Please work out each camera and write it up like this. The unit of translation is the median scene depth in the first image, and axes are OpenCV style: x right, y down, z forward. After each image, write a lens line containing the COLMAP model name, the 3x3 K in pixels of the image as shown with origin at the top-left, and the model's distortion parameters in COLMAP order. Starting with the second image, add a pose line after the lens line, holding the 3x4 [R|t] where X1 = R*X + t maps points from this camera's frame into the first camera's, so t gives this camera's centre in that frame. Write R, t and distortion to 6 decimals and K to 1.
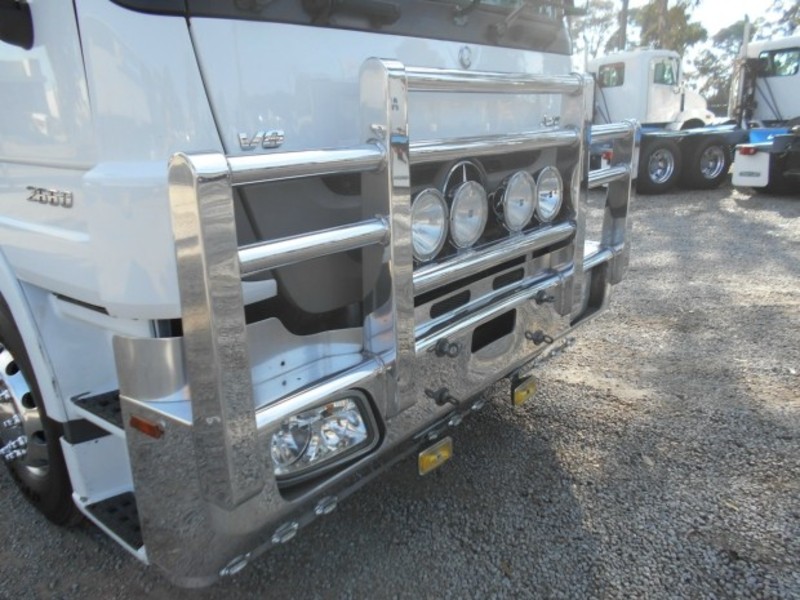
lens RADIAL K [[619.0, 0, 398.0], [0, 619.0, 302.7], [0, 0, 1]] dist [-0.048359, 0.043353]
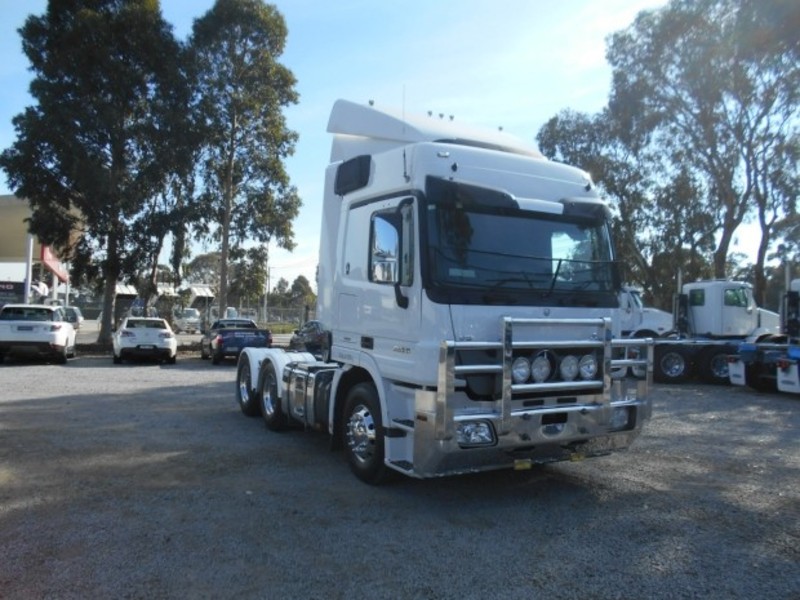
lens RADIAL K [[615.8, 0, 400.7], [0, 615.8, 303.7], [0, 0, 1]] dist [-0.028994, 0.013334]
pose [[0.928304, 0.046177, -0.368944, 0.511028], [-0.154942, 0.950043, -0.270945, 0.397846], [0.338001, 0.308684, 0.889083, -1.637050]]
